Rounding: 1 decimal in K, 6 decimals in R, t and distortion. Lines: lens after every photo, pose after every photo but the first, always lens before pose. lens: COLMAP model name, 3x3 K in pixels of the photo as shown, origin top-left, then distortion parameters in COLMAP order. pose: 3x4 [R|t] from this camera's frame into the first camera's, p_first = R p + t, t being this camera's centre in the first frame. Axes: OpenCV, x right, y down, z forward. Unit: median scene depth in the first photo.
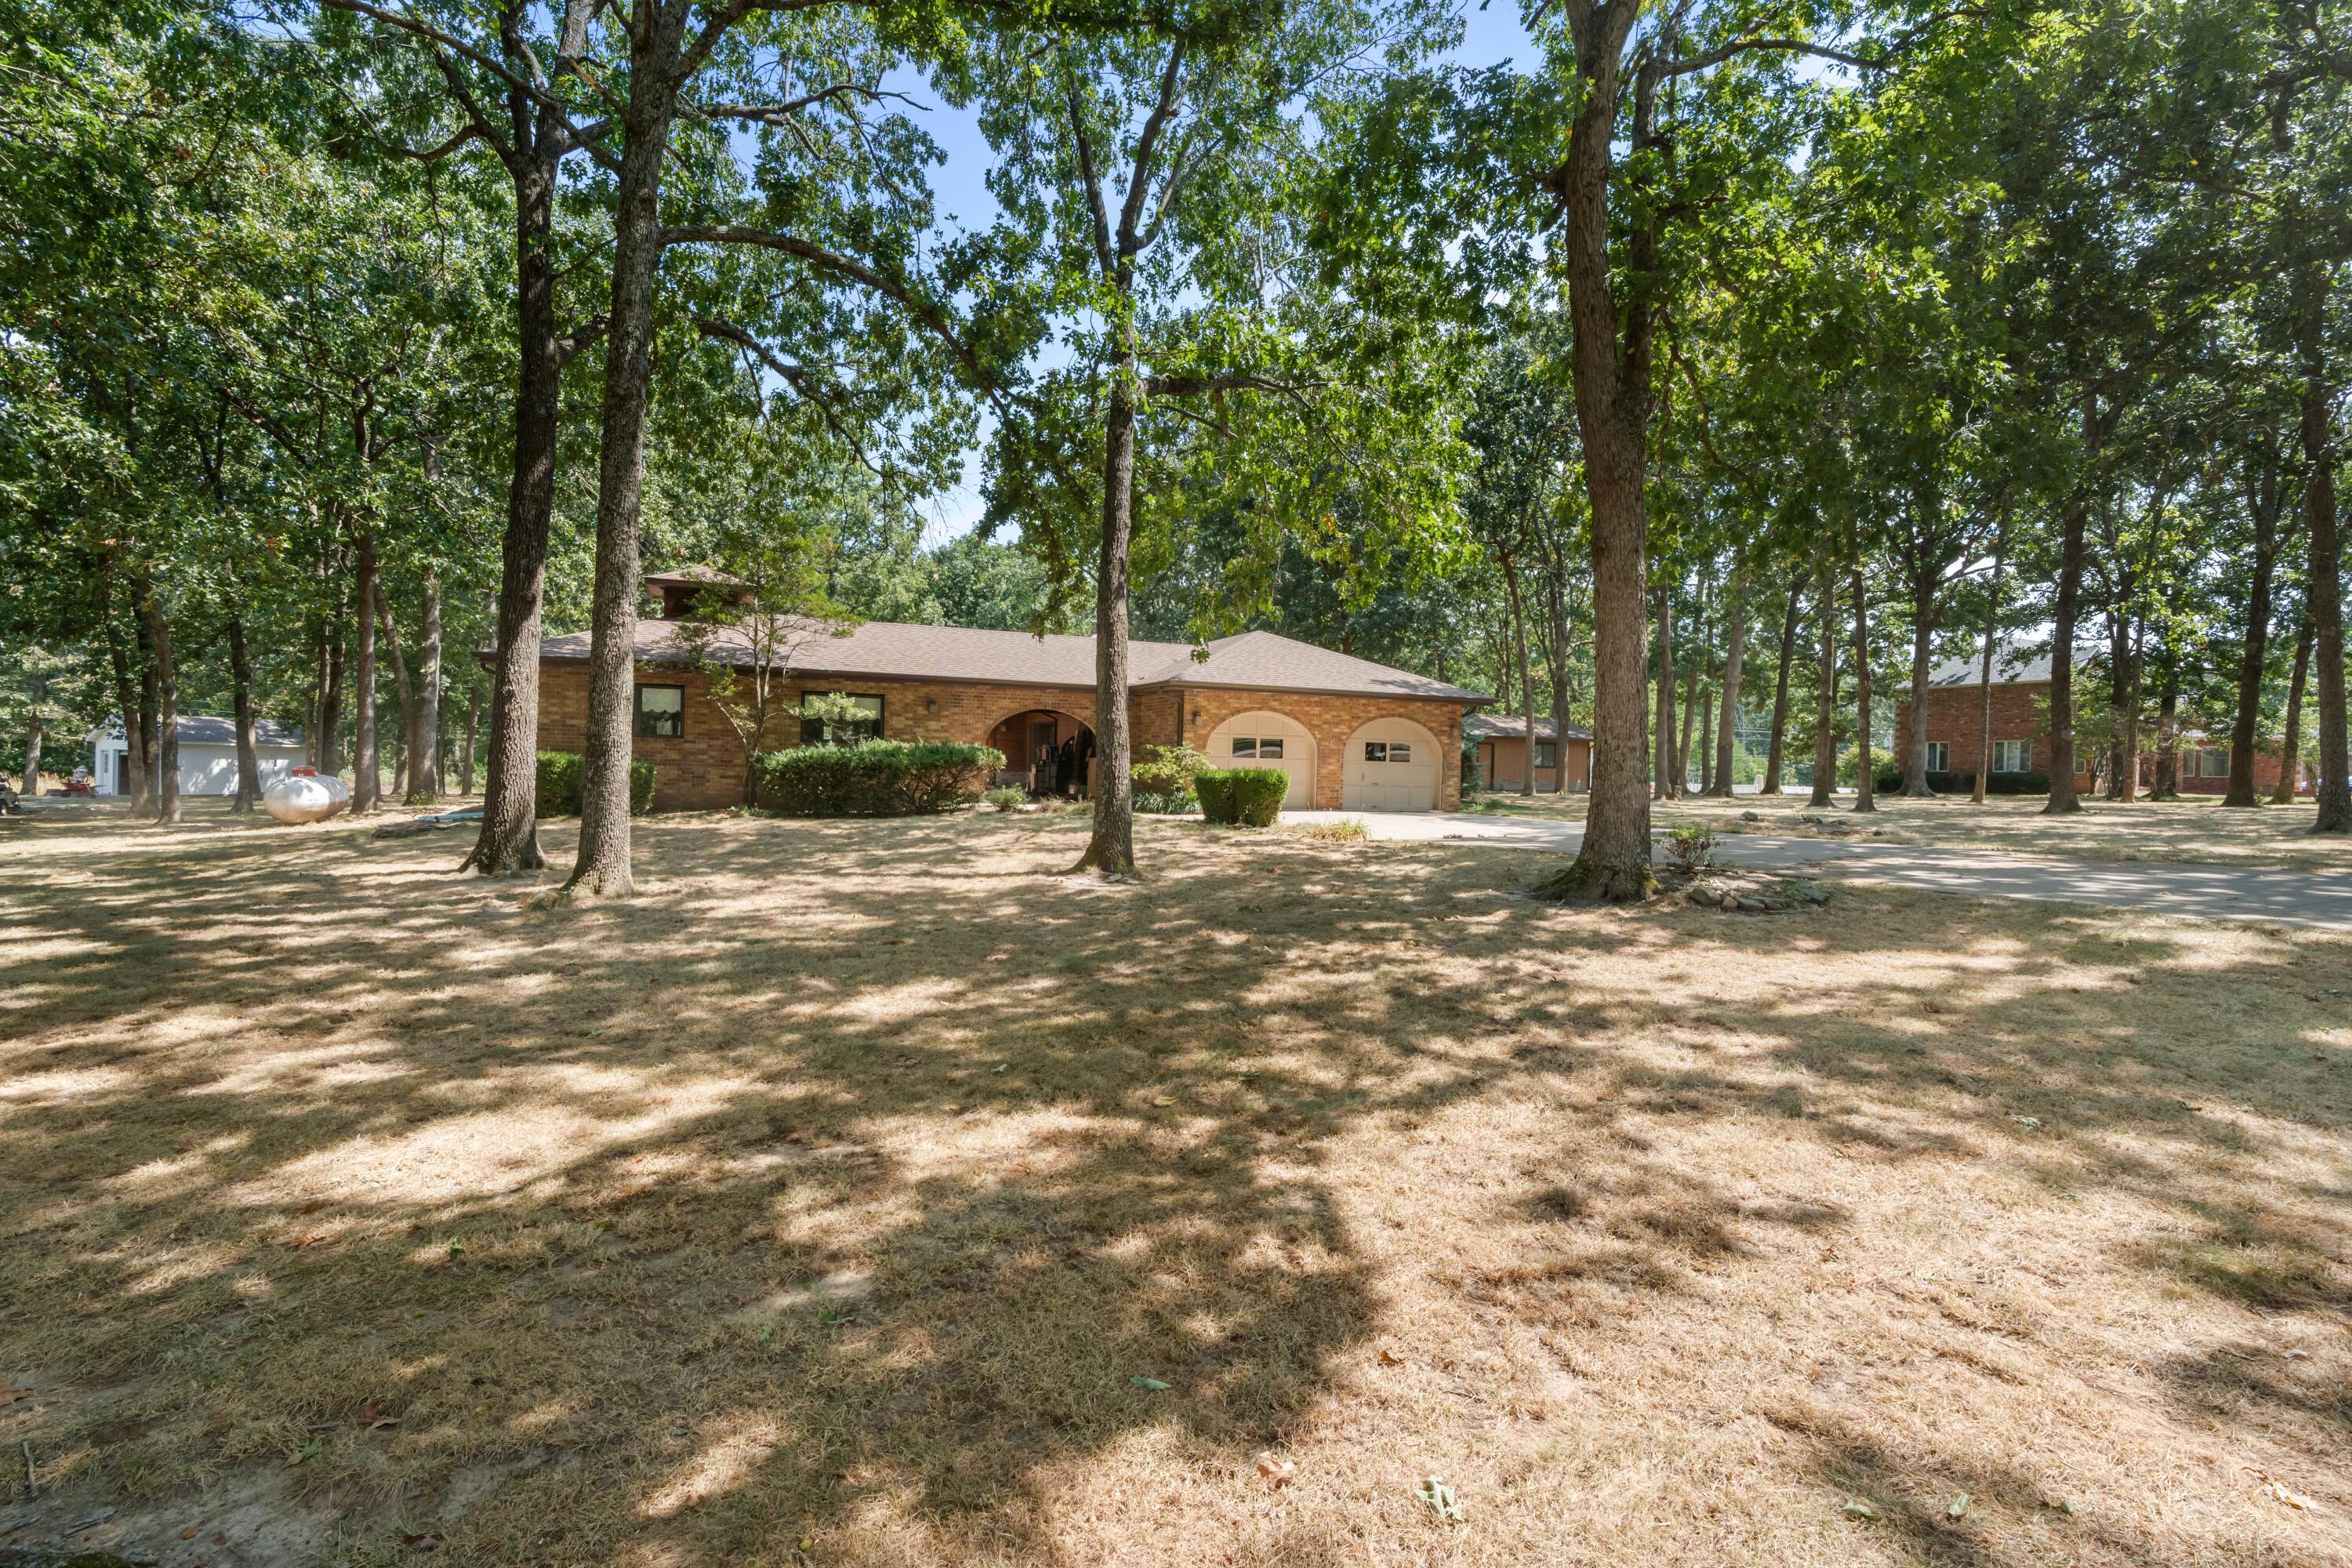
lens RADIAL K [[1062.0, 0, 1176.7], [0, 1062.0, 757.7], [0, 0, 1]] dist [-0.002664, 0.000151]
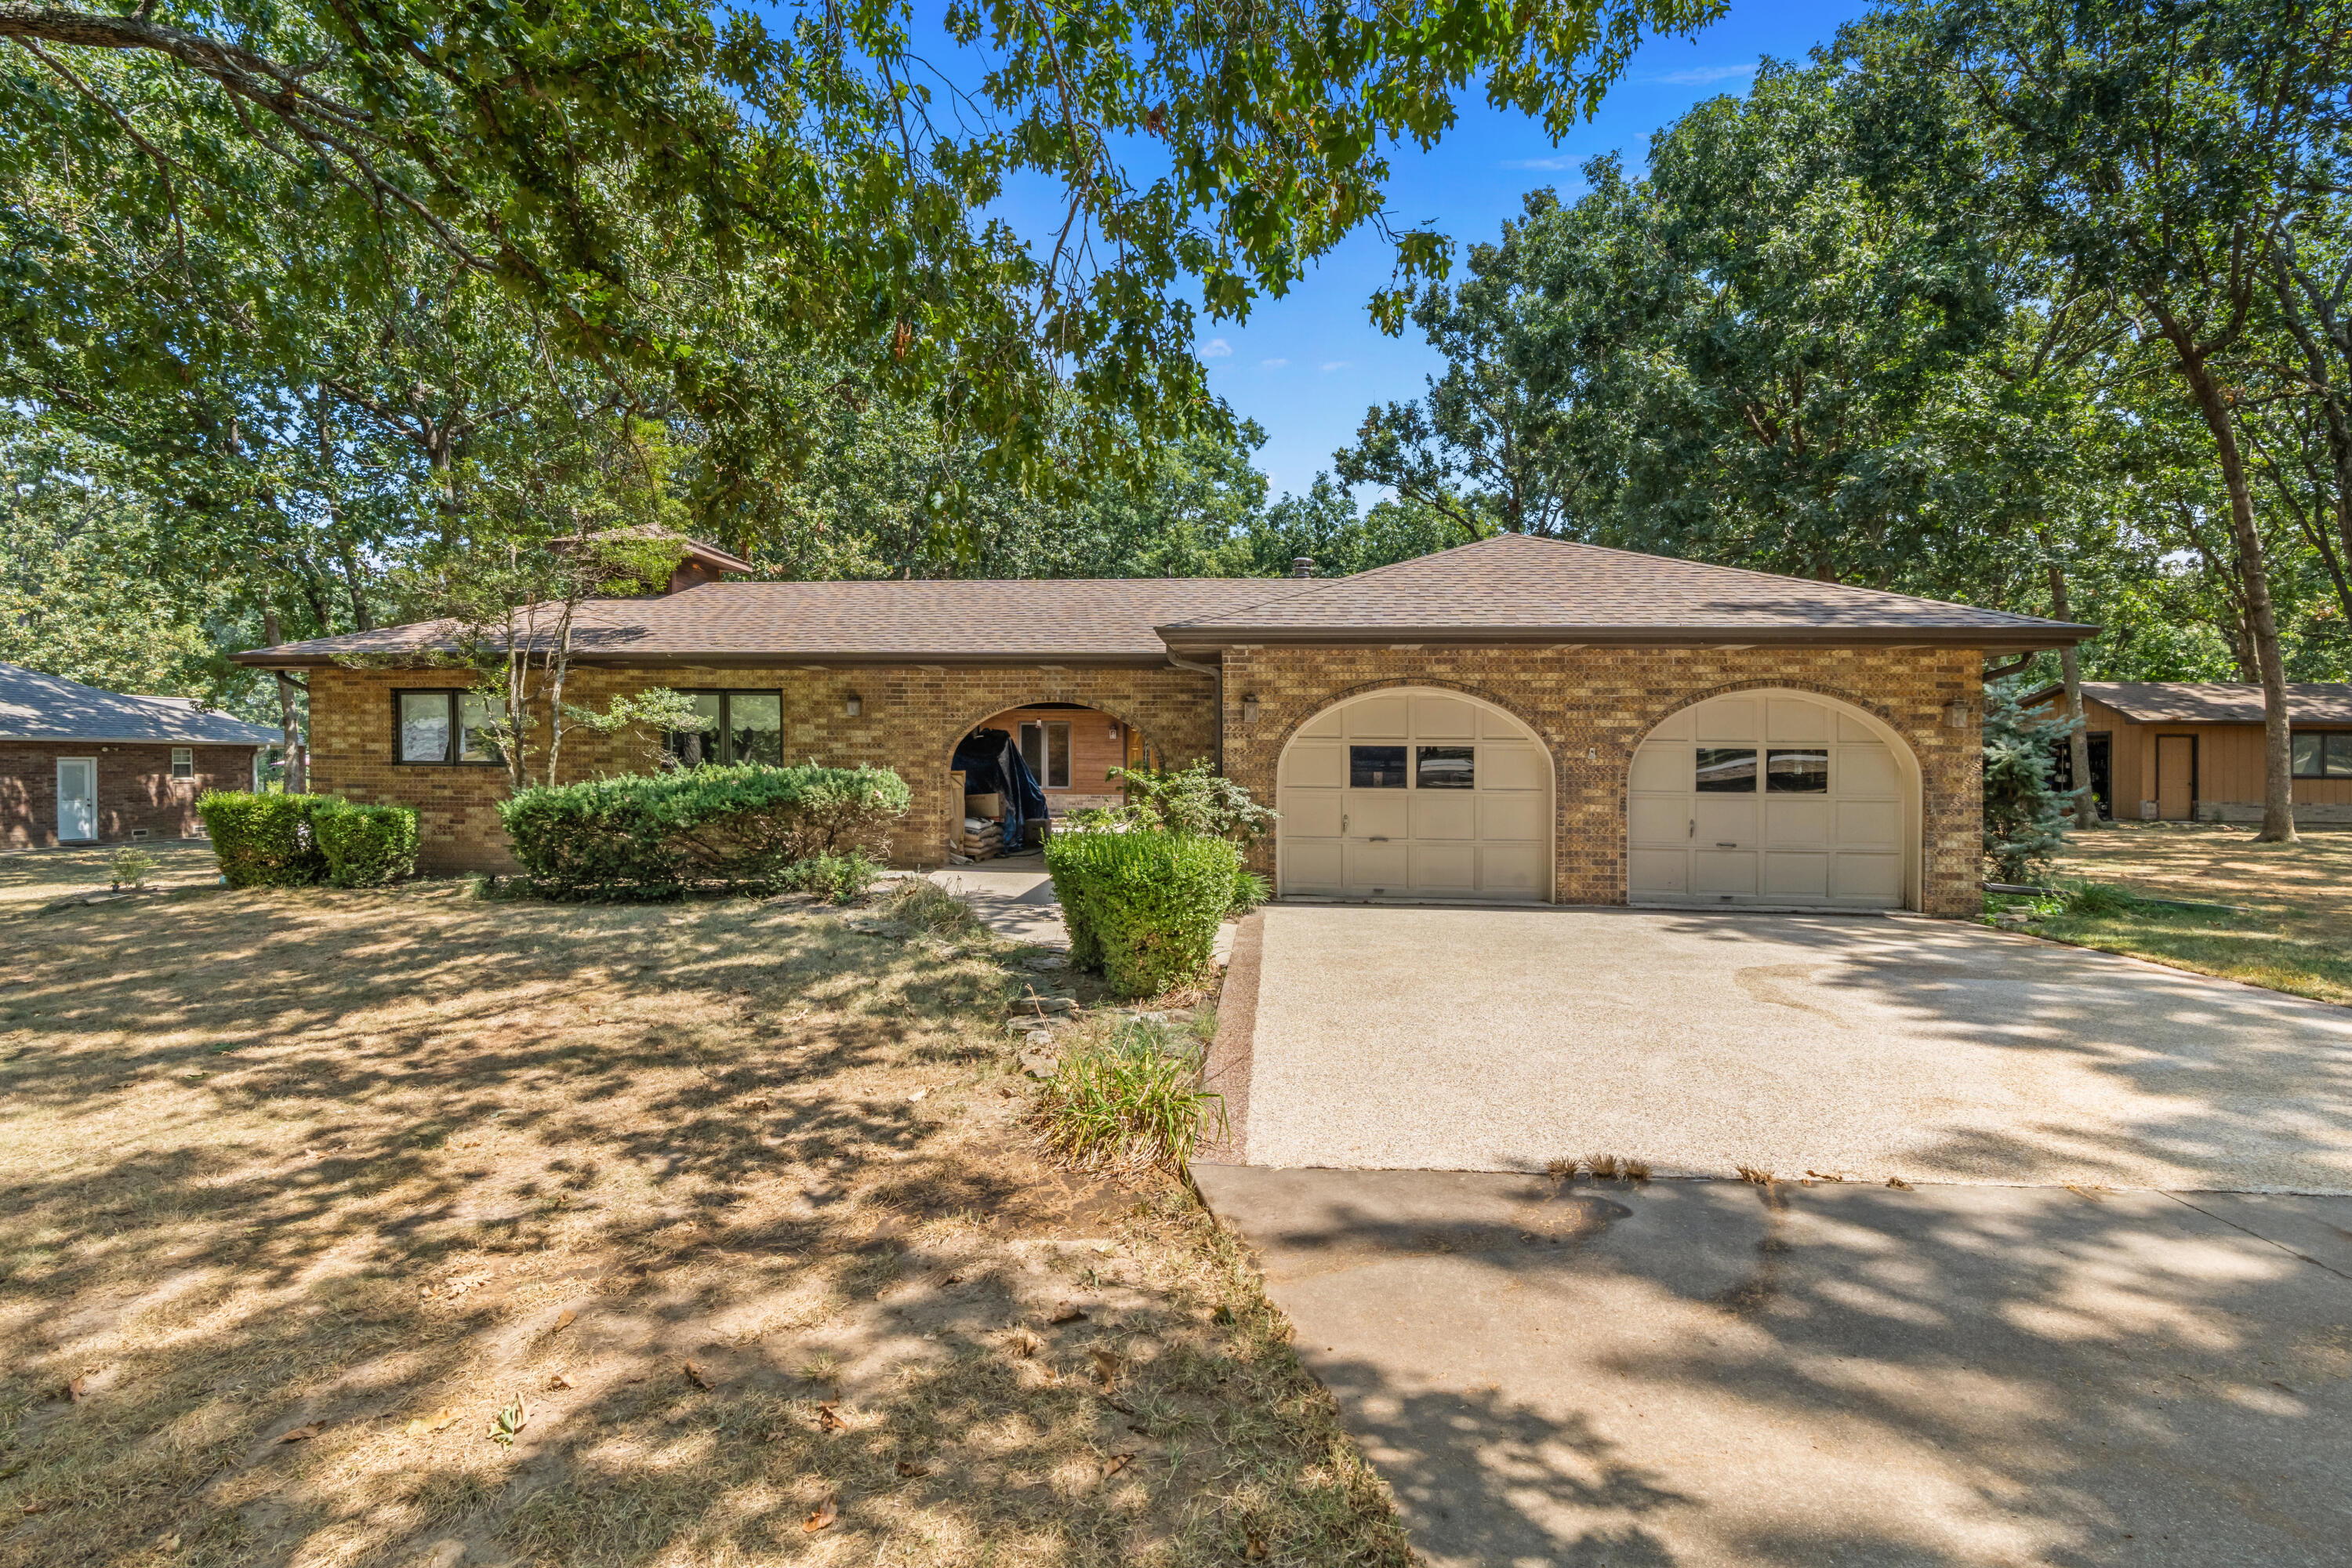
lens RADIAL K [[1062.0, 0, 1176.7], [0, 1062.0, 757.7], [0, 0, 1]] dist [-0.002664, 0.000151]
pose [[0.865957, -0.022683, -0.499604, 0.214500], [0.008968, 0.999515, -0.029836, 0.000511], [0.500038, 0.021356, 0.865740, 0.527147]]
